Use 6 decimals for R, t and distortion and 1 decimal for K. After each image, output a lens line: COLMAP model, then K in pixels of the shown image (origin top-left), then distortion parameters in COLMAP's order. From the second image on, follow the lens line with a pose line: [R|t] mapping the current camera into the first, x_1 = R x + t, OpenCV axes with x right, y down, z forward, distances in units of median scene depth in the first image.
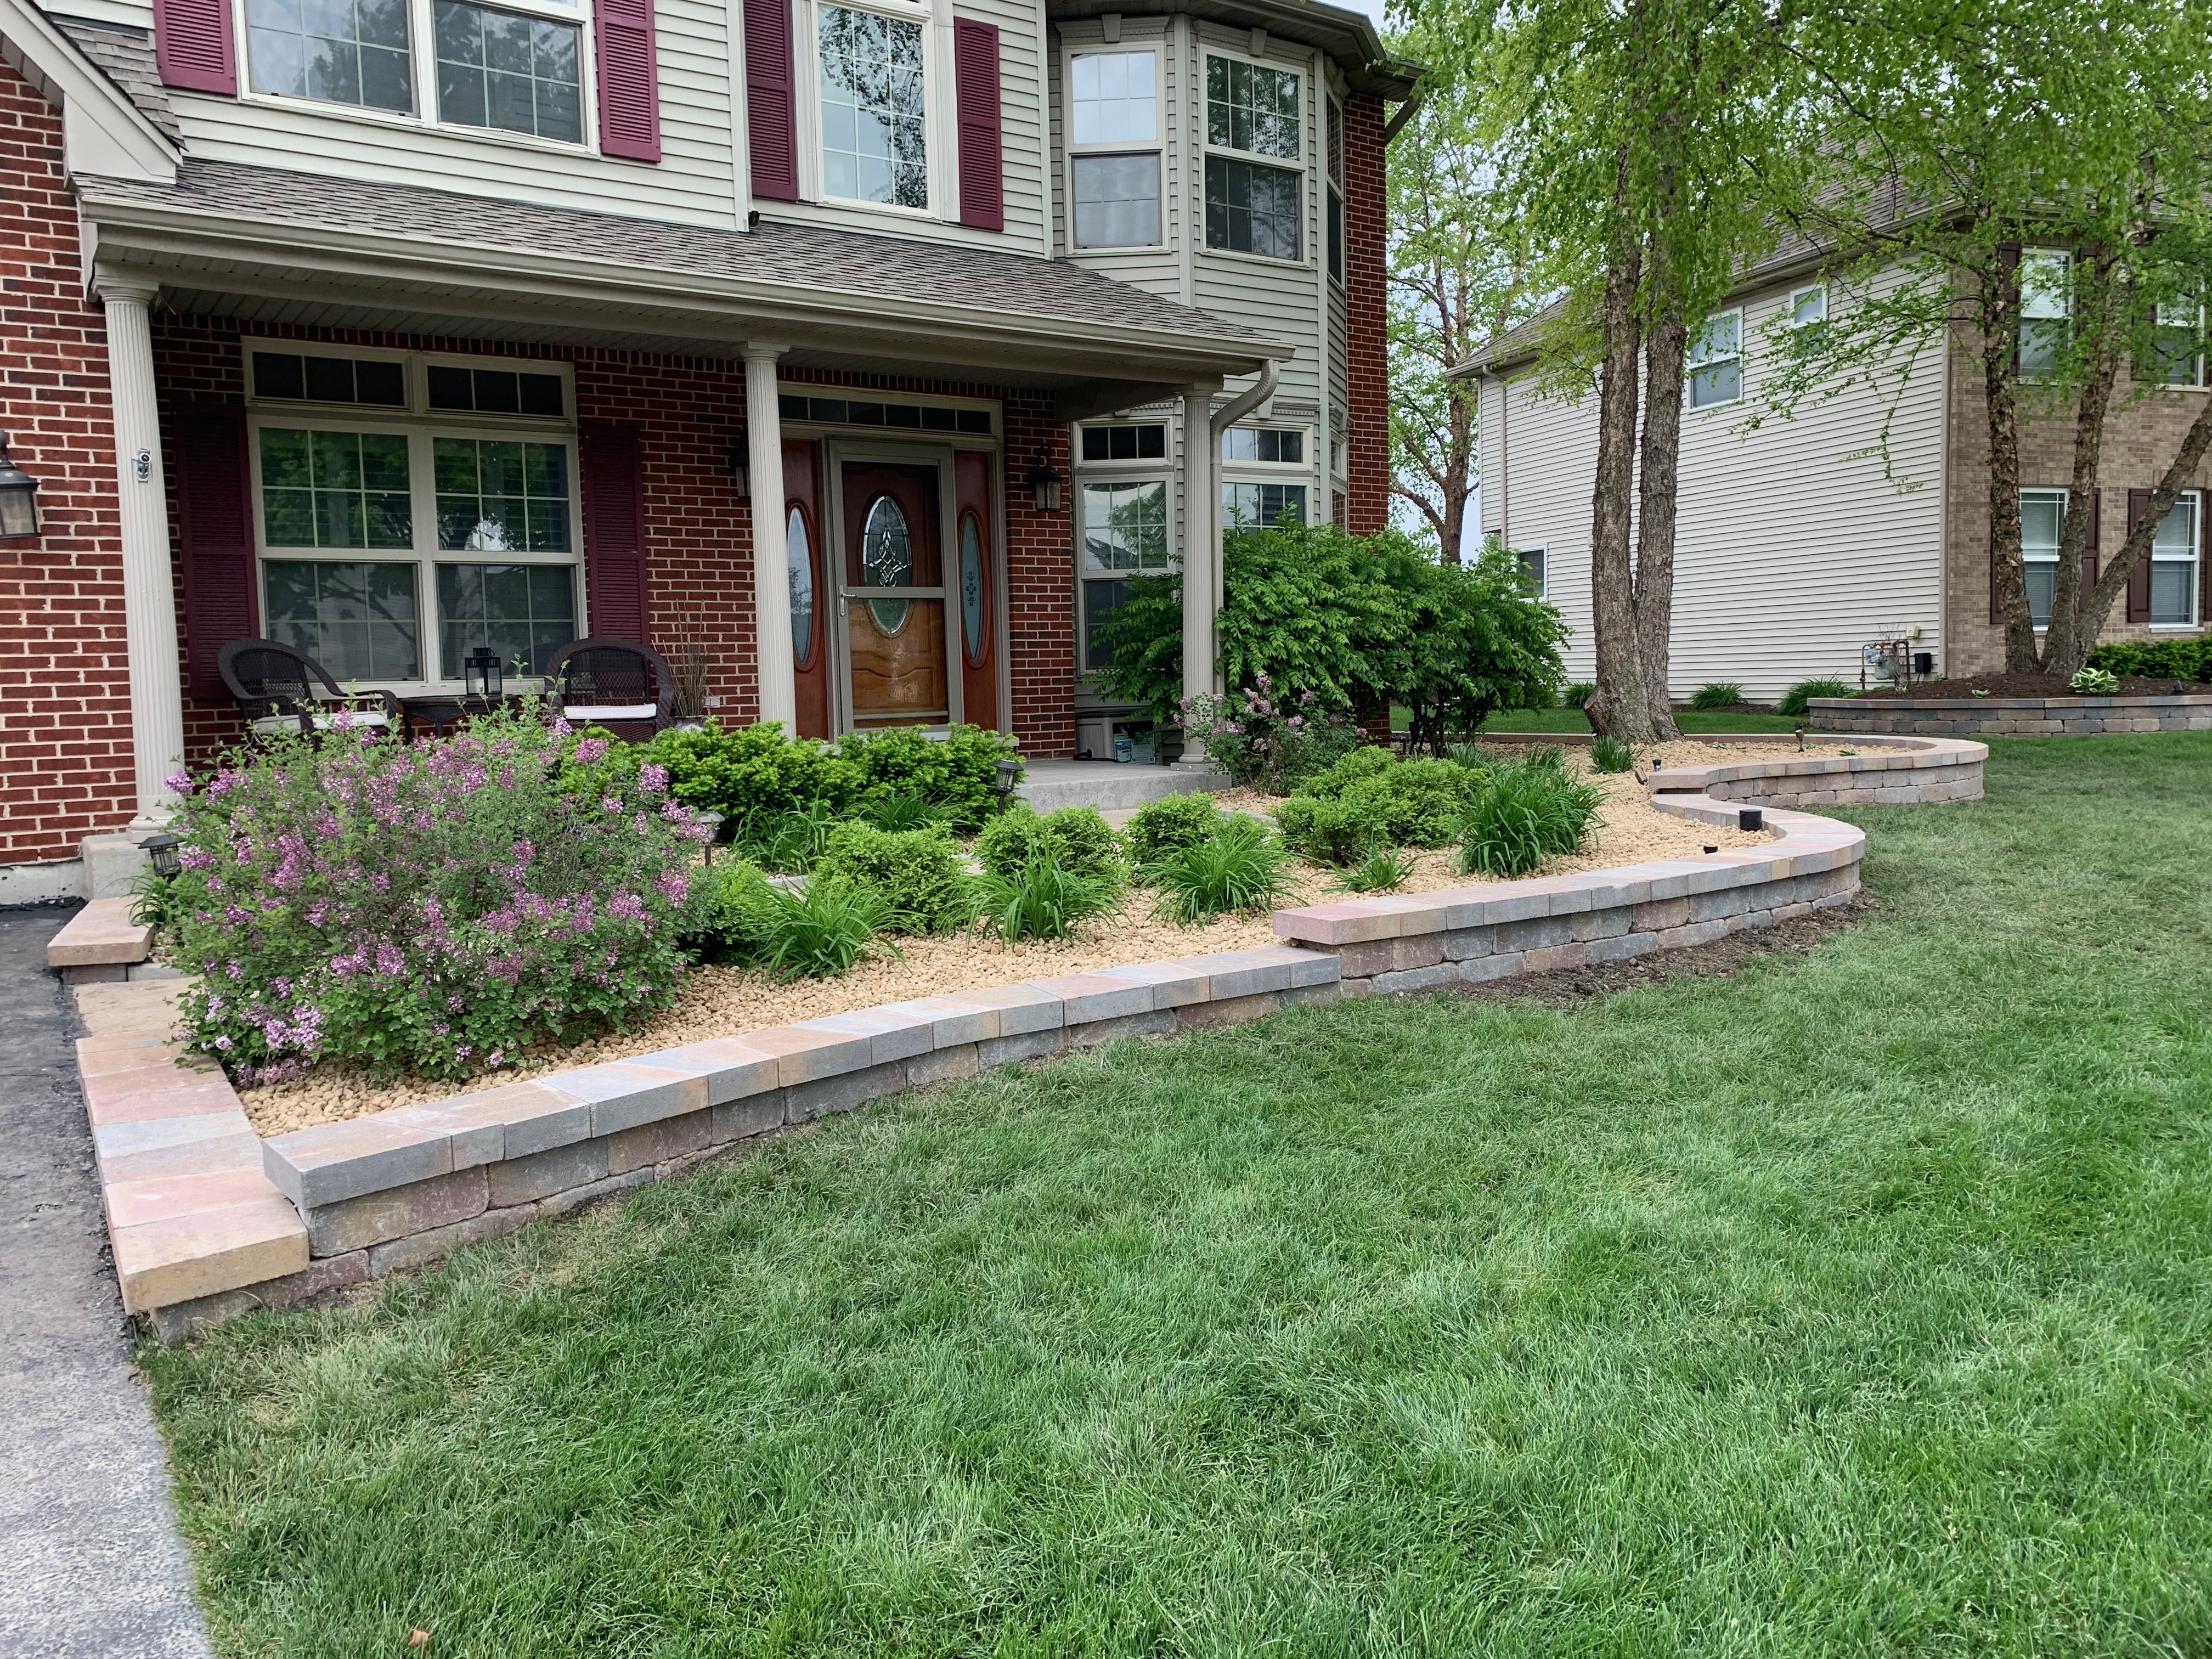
lens RADIAL K [[1639.2, 0, 1106.0], [0, 1639.2, 829.5], [0, 0, 1]] dist [-0.010255, 0.005665]
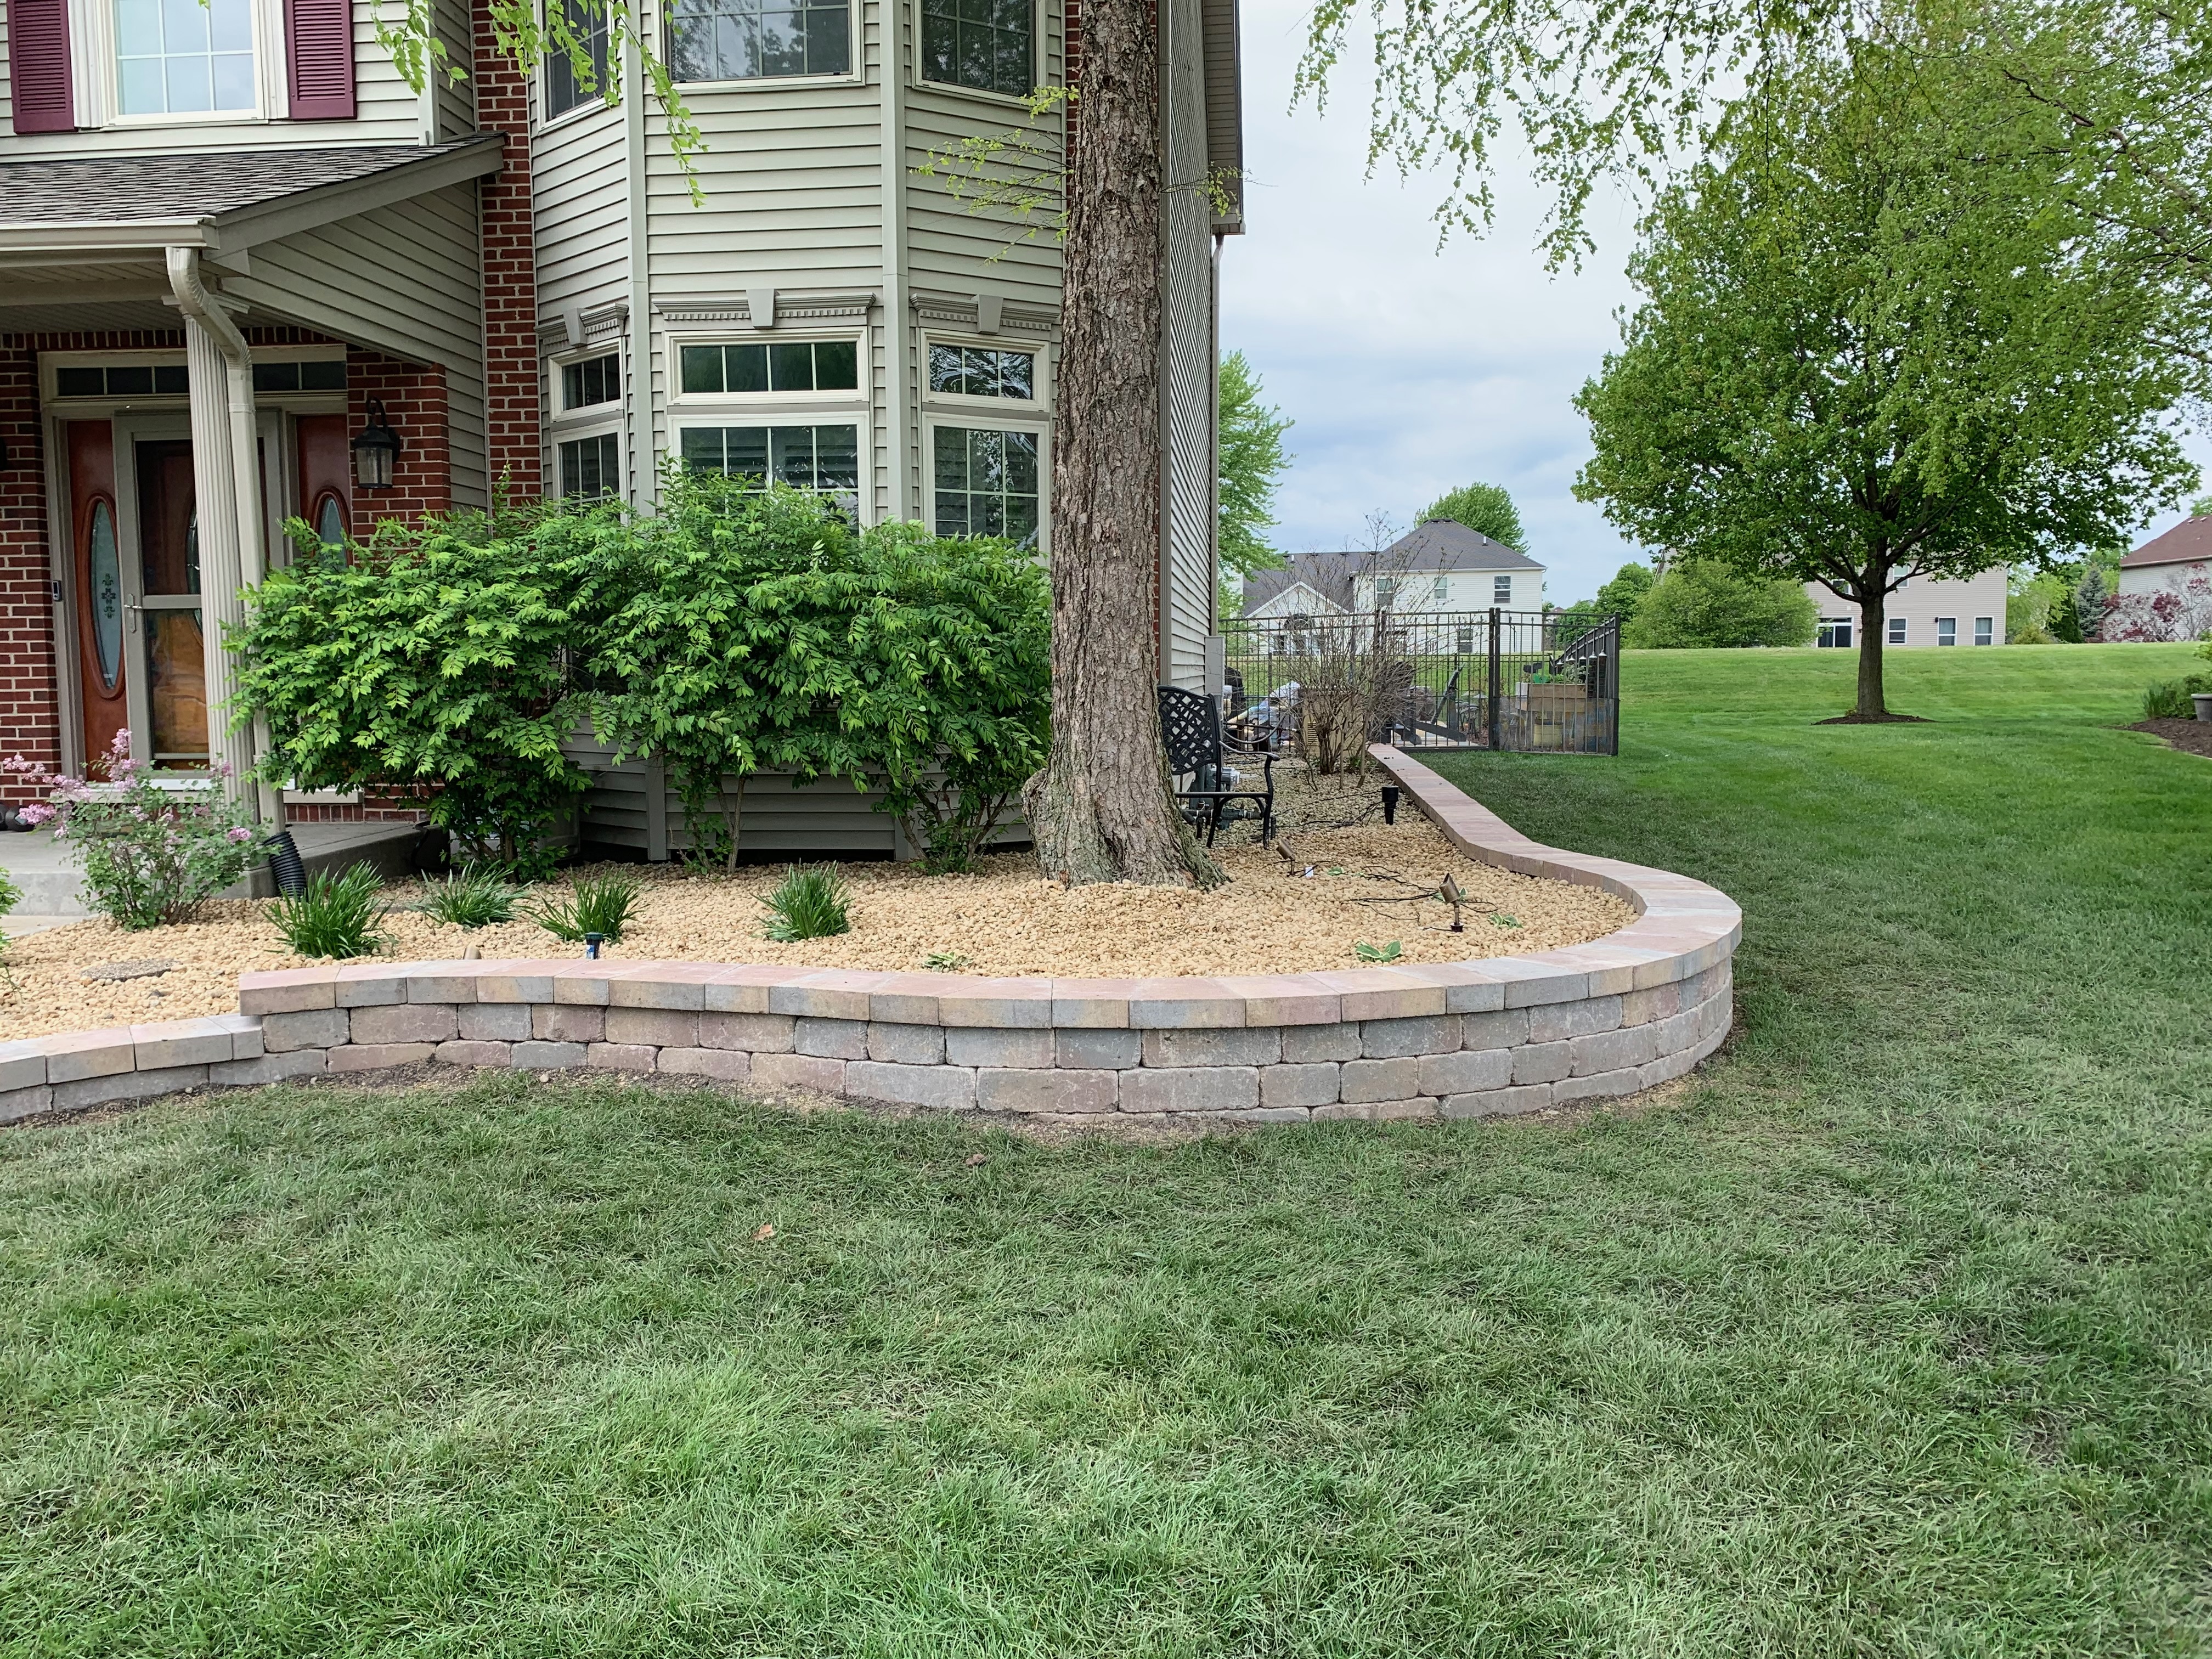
lens RADIAL K [[1639.2, 0, 1106.0], [0, 1639.2, 829.5], [0, 0, 1]] dist [-0.010255, 0.005665]
pose [[0.774755, 0.085765, -0.626417, 0.776302], [-0.071822, 0.996282, 0.047575, -0.111139], [0.628169, 0.008132, 0.778035, 0.703262]]
